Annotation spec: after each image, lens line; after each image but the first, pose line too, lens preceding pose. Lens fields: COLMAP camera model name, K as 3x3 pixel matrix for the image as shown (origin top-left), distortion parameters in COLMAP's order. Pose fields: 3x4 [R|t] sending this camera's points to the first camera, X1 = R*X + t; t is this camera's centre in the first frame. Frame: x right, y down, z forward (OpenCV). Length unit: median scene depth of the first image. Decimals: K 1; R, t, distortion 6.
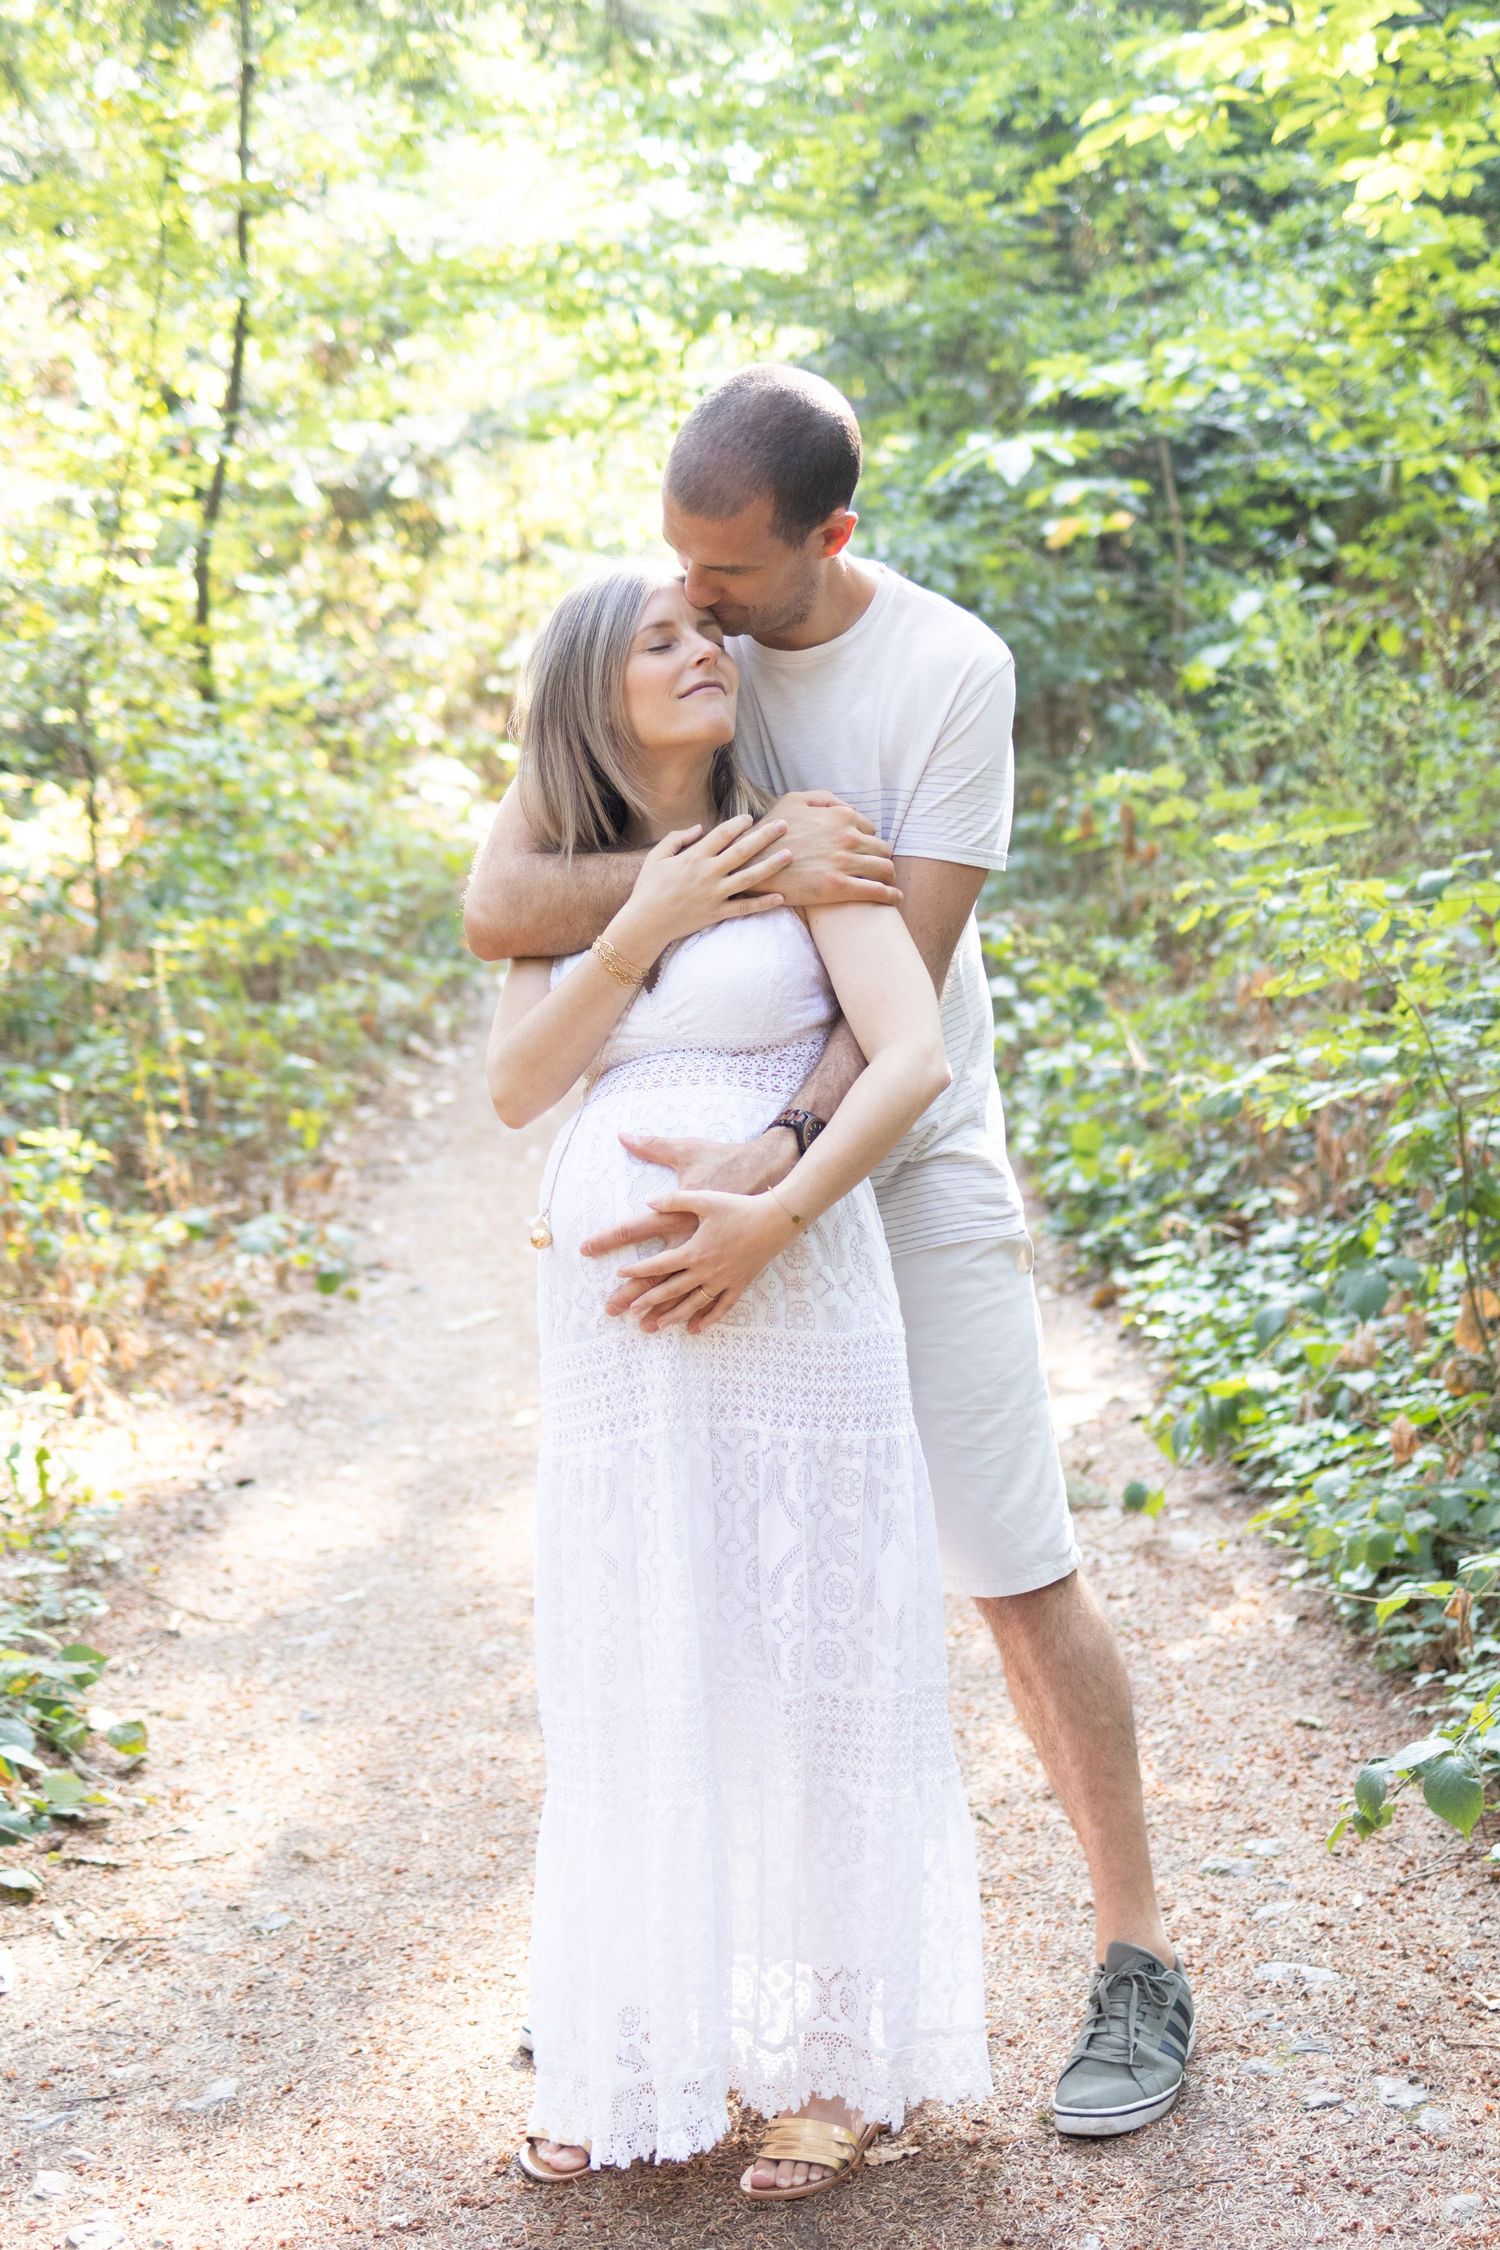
lens RADIAL K [[3422.9, 0, 747.9], [0, 3422.9, 1264.1], [0, 0, 1]] dist [0.006514, 0.140995]
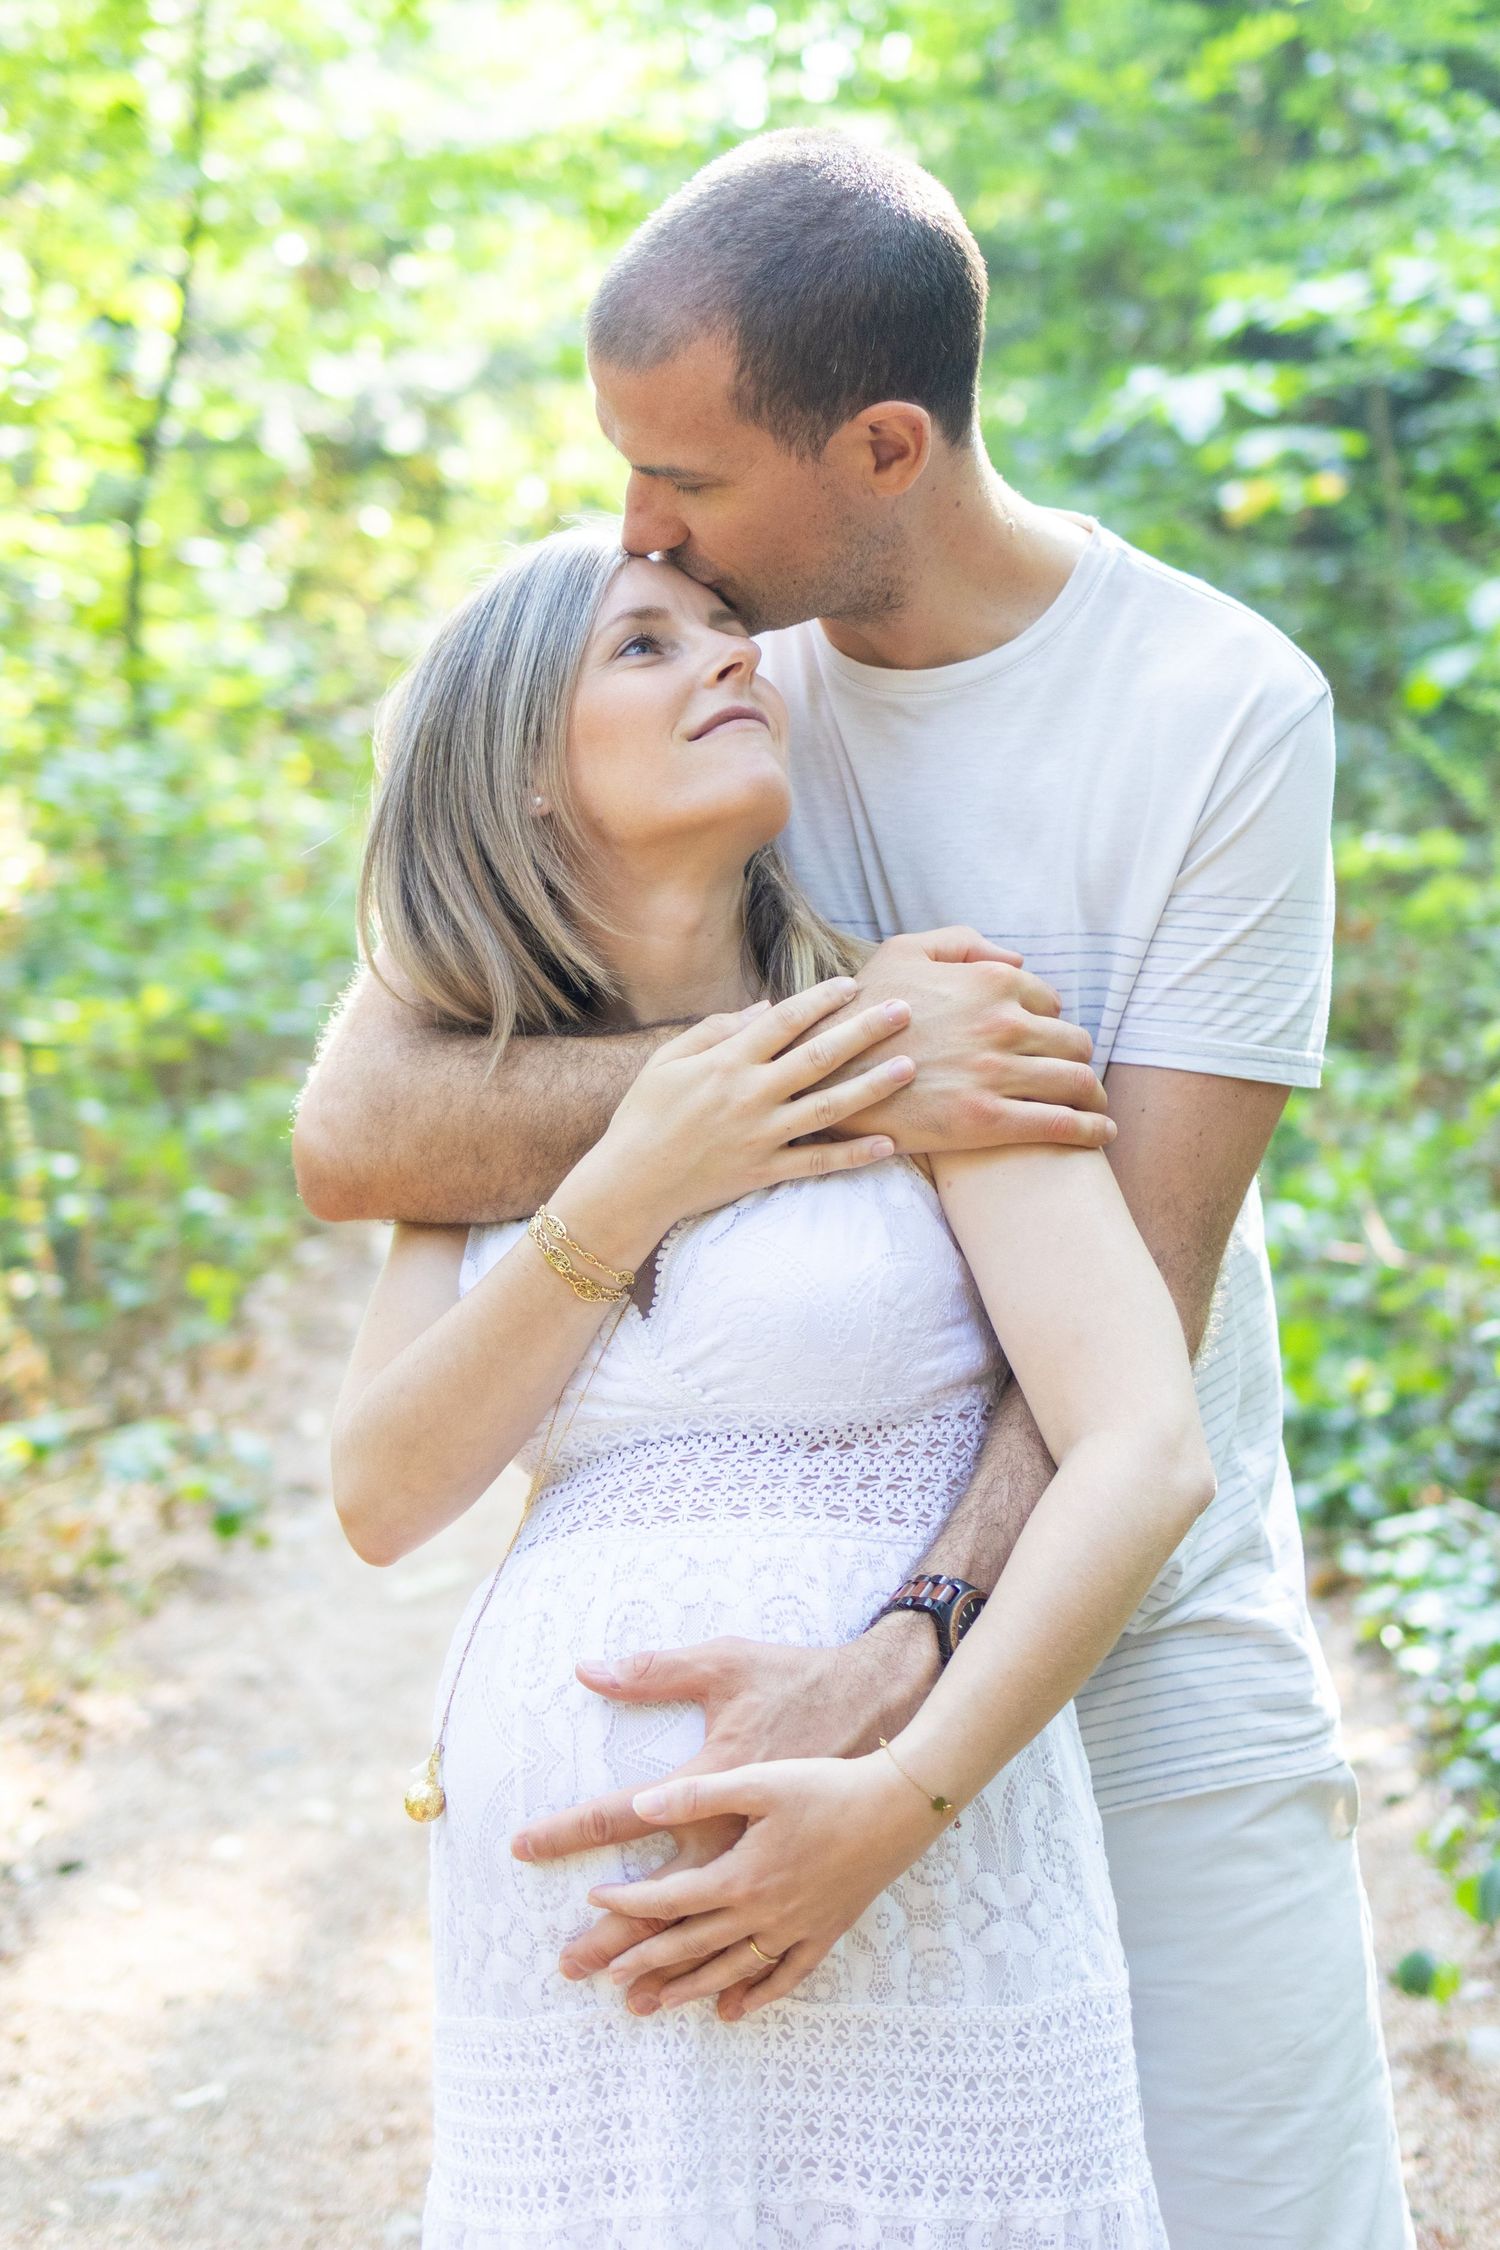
lens RADIAL K [[3737.7, 0, 750.0], [0, 3737.7, 1125.0], [0, 0, 1]] dist [0.059350, 0.007425]
pose [[0.999703, 0.019043, -0.015195, -0.002956], [-0.019730, 0.998728, -0.046407, -0.038277], [0.014292, 0.046693, 0.998807, 0.190007]]
